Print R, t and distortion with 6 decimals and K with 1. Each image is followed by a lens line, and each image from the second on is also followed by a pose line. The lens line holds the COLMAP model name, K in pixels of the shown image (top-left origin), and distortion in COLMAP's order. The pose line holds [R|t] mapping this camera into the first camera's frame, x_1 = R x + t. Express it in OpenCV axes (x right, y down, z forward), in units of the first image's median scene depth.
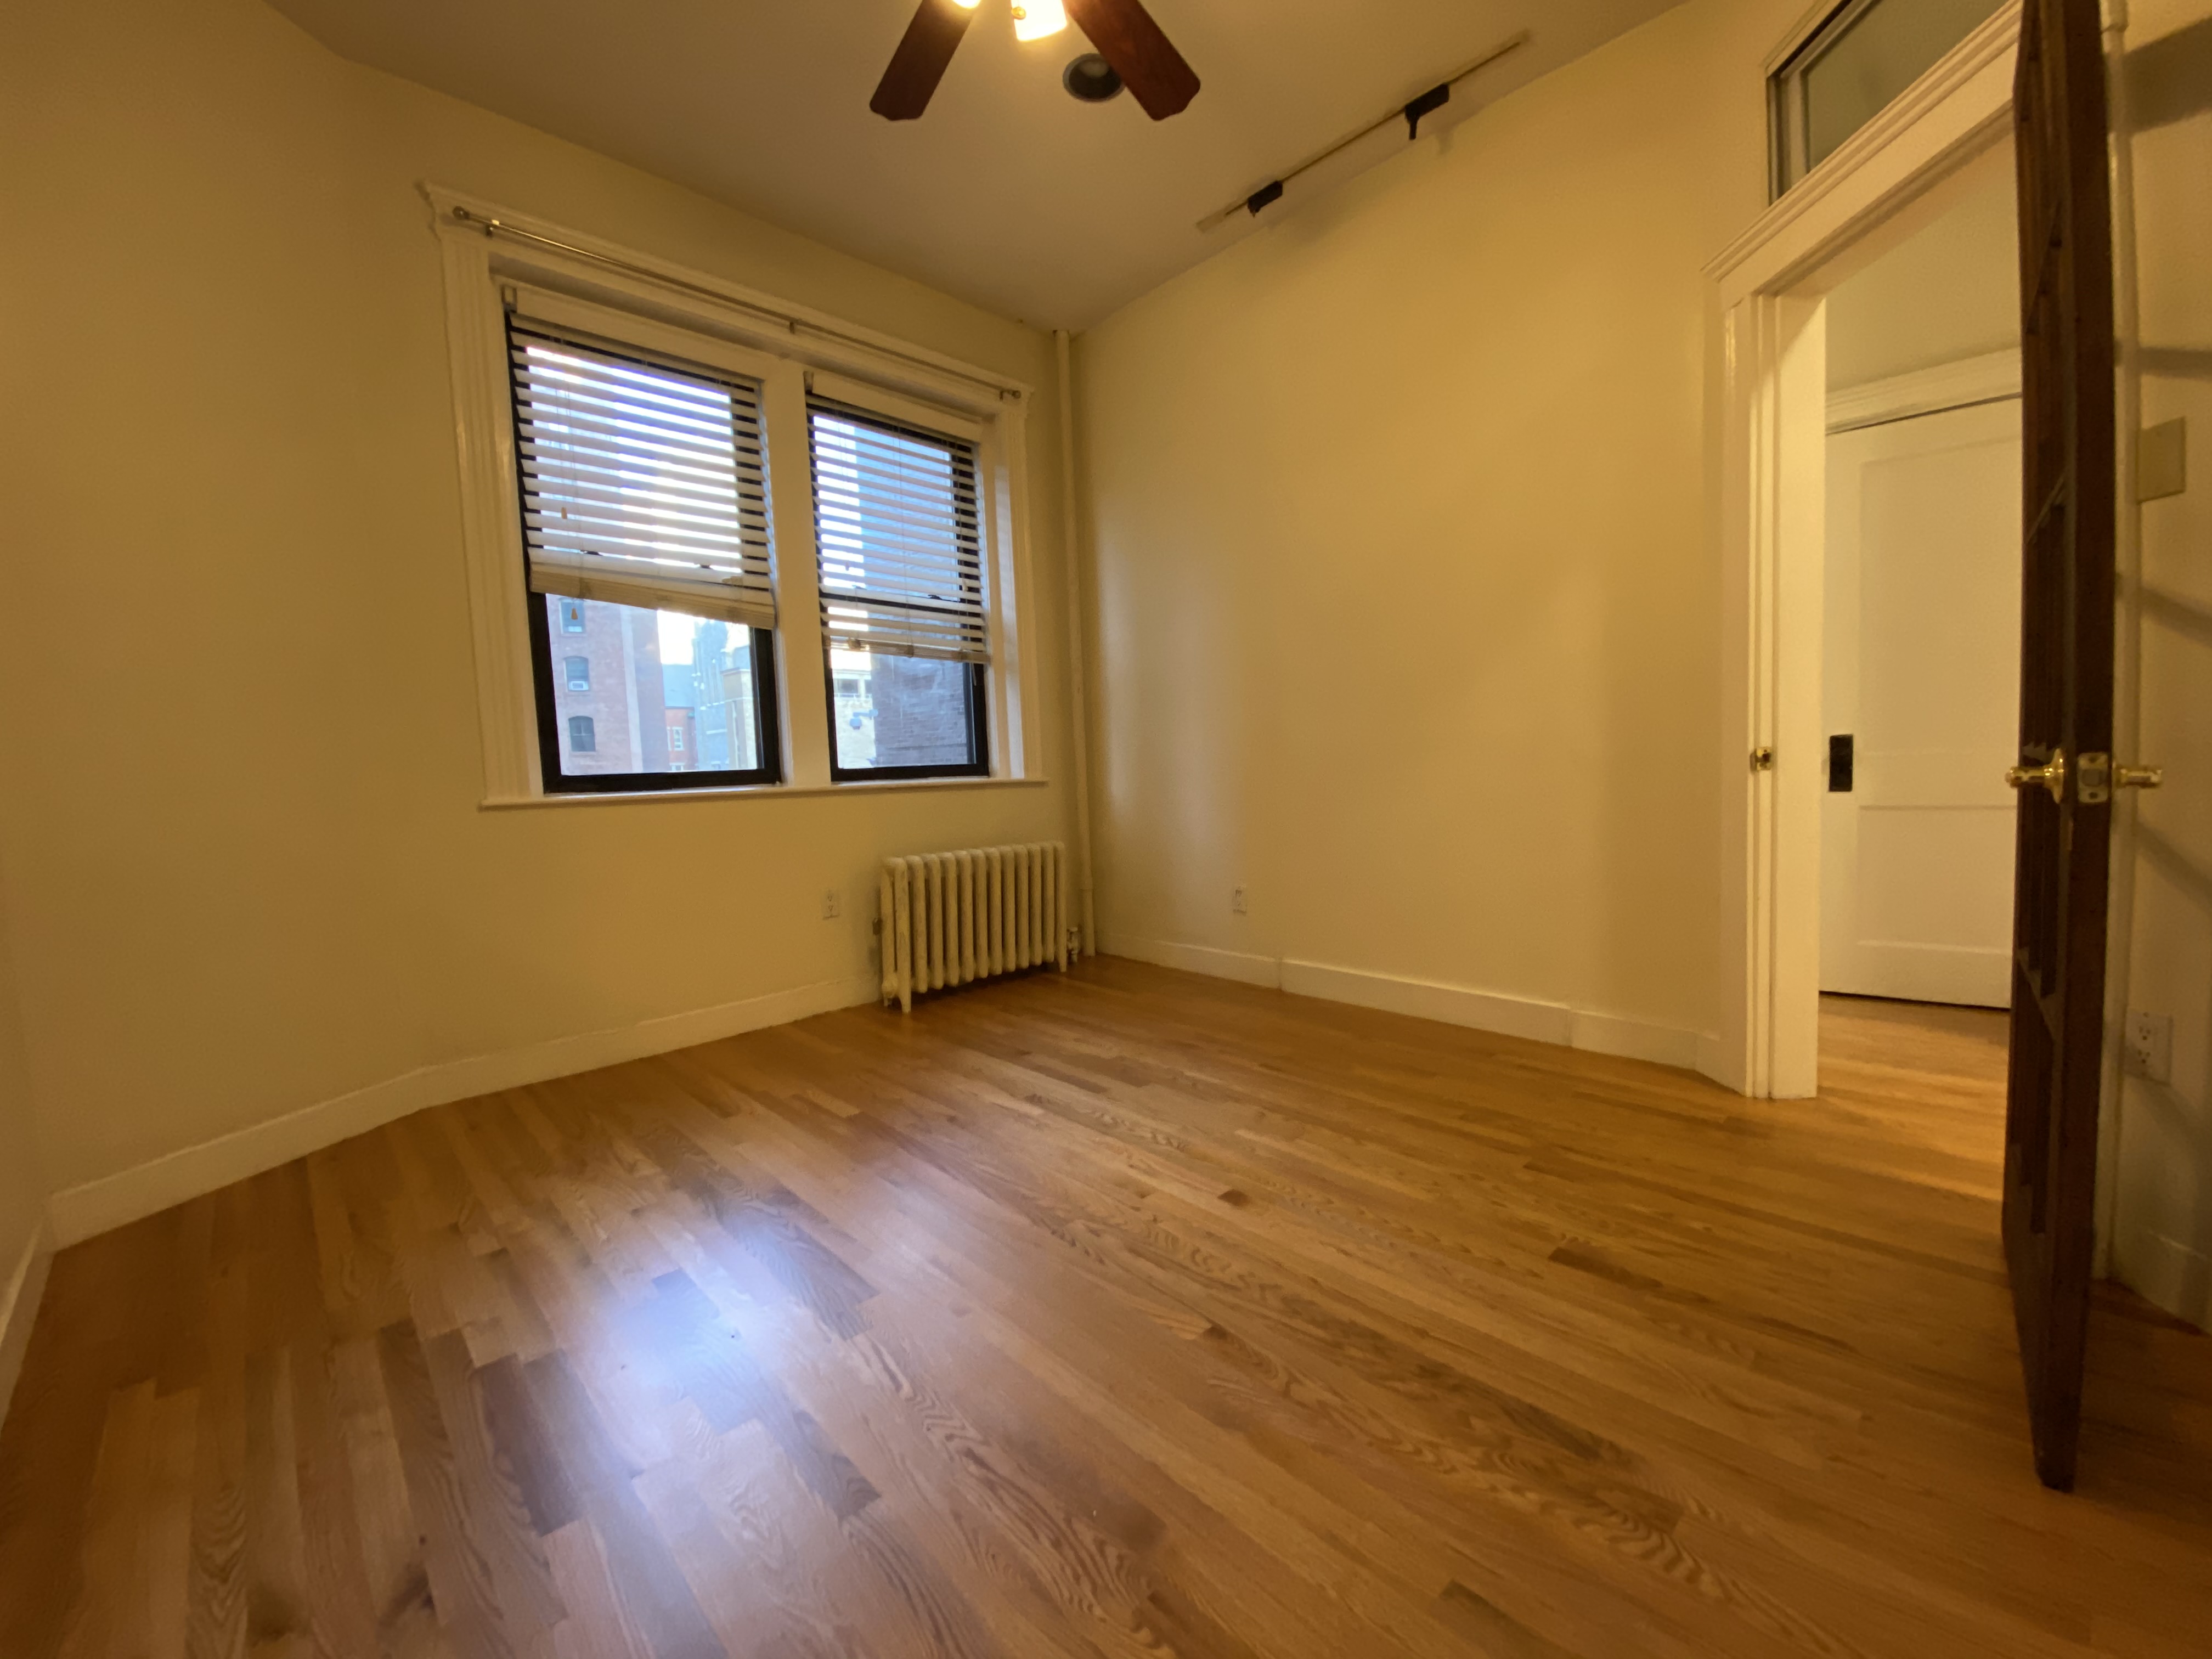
lens RADIAL K [[899.4, 0, 1106.0], [0, 899.4, 829.5], [0, 0, 1]] dist [0.039713, -0.024292]
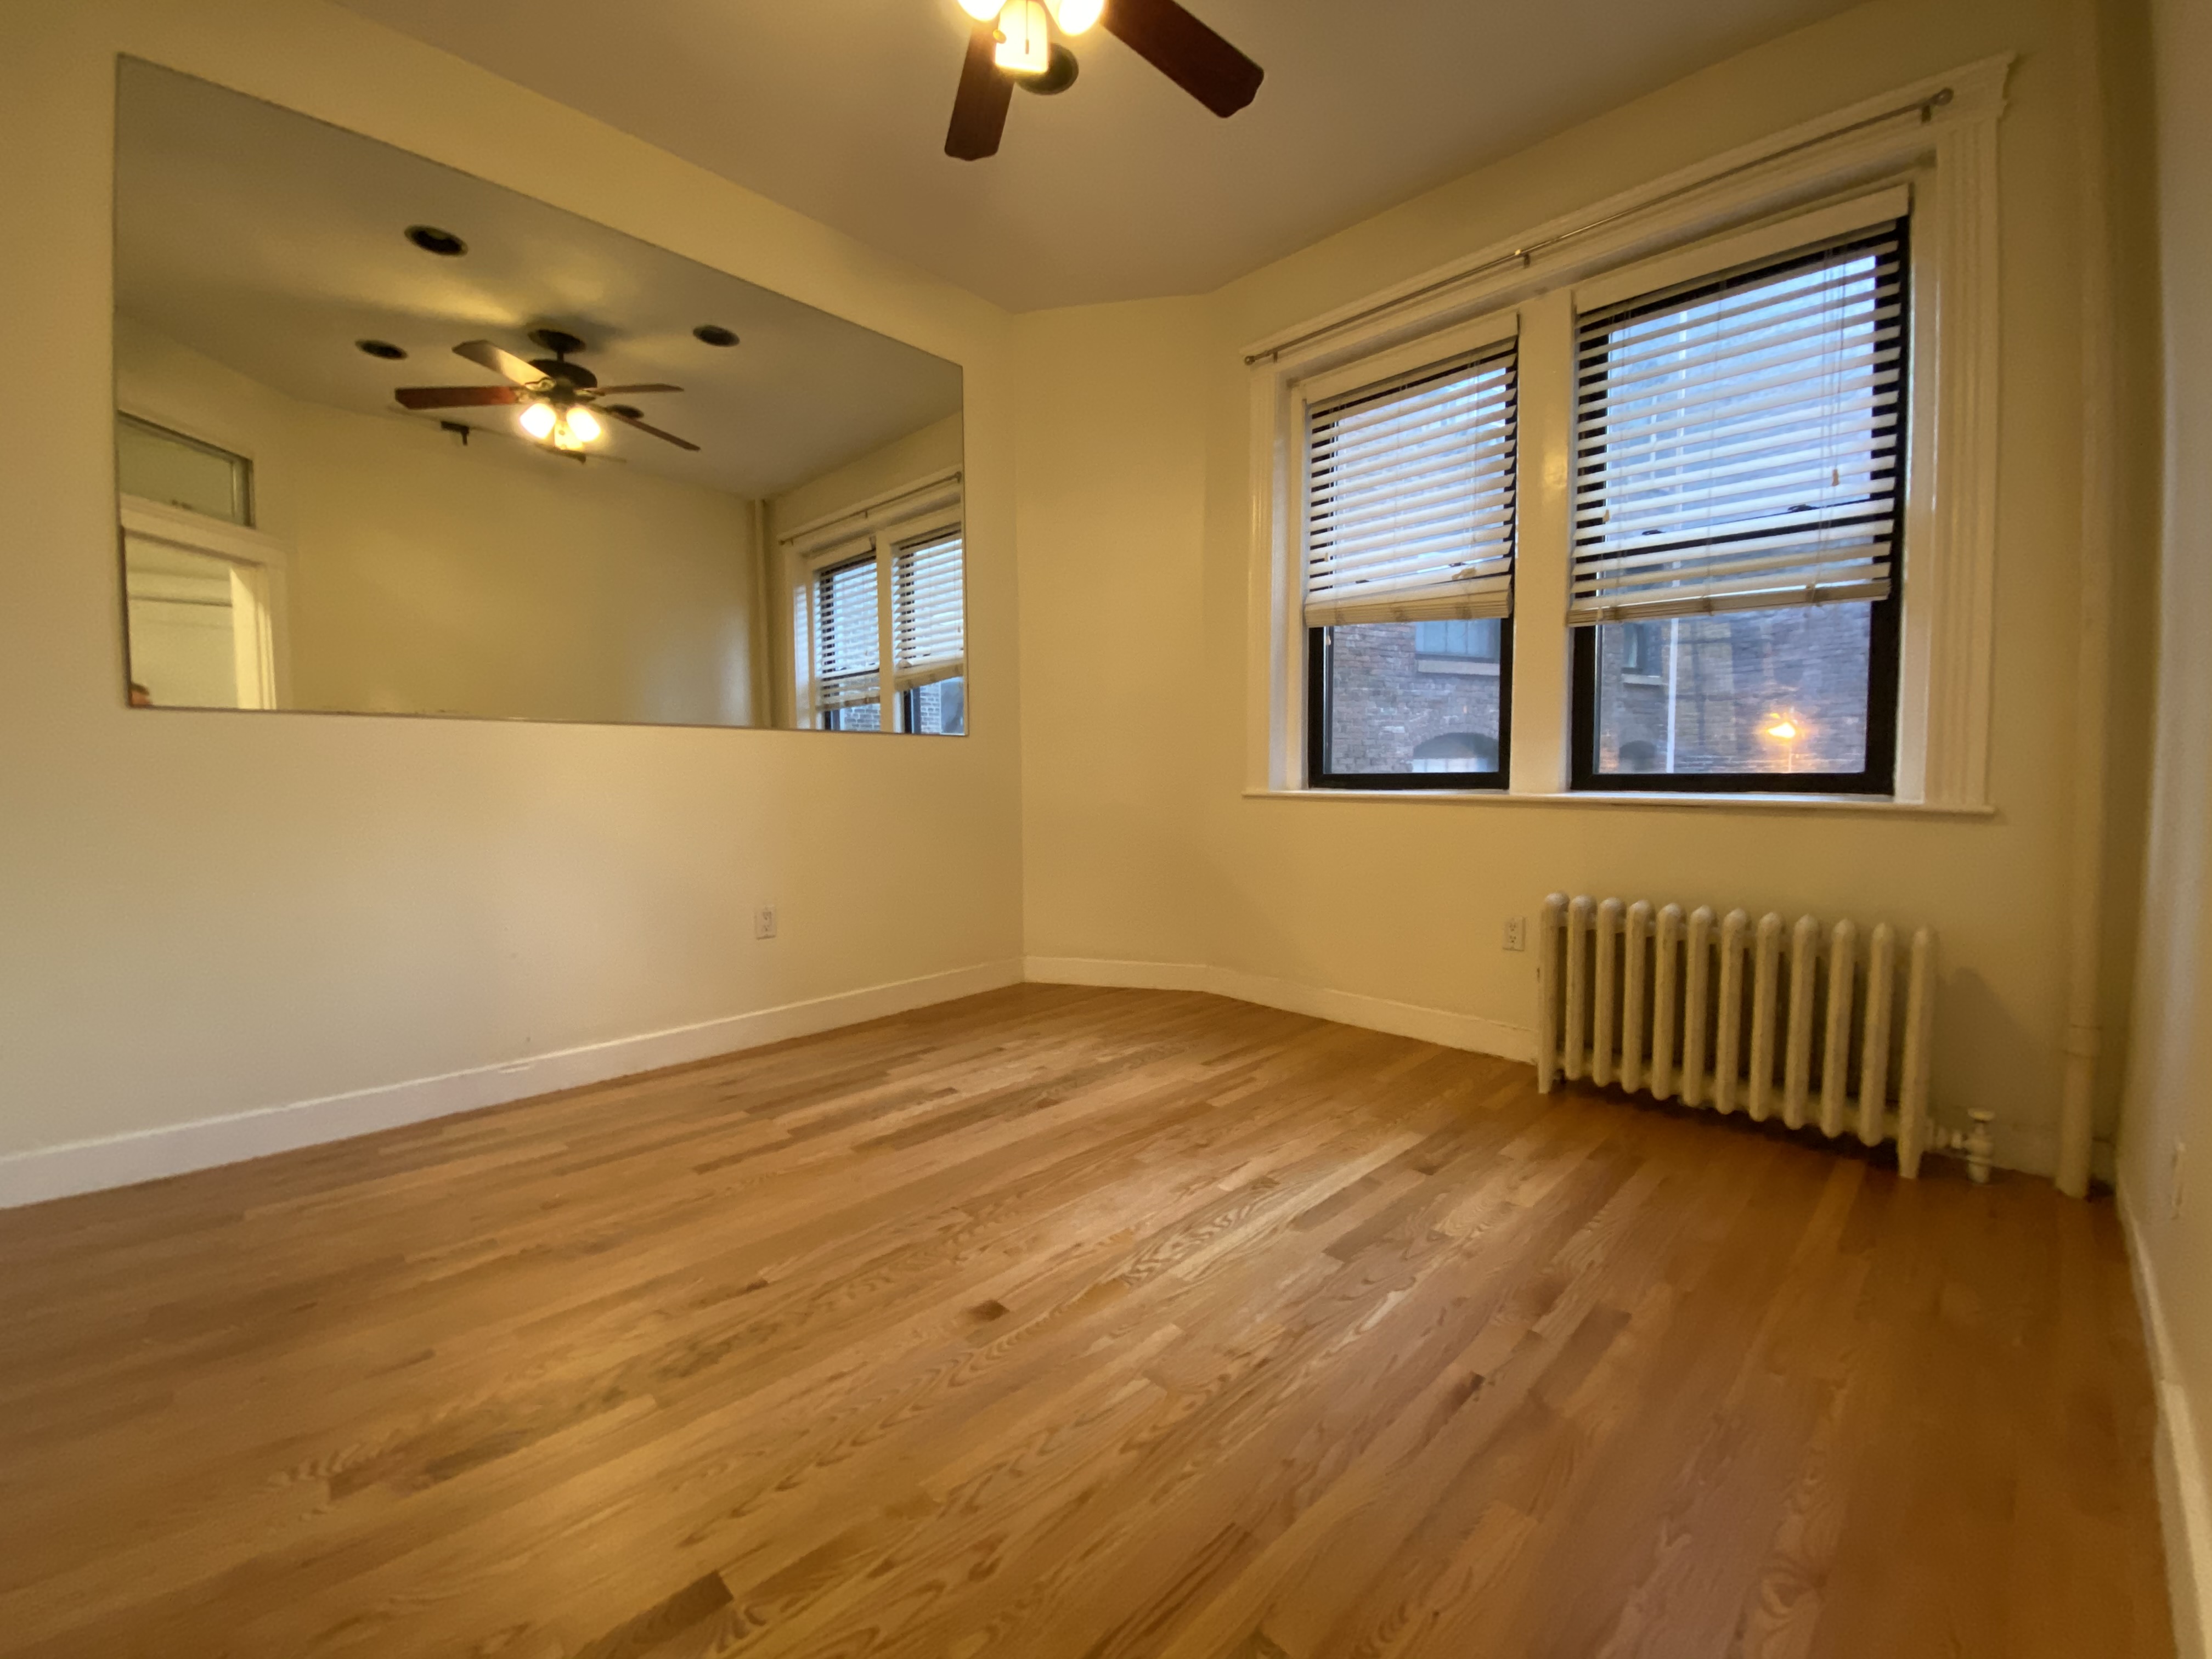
lens RADIAL K [[899.4, 0, 1106.0], [0, 899.4, 829.5], [0, 0, 1]] dist [0.039713, -0.024292]
pose [[0.019186, 0.110631, -0.993676, 0.711019], [-0.072724, 0.991381, 0.108971, -0.109649], [0.997168, 0.070173, 0.027066, 0.792680]]
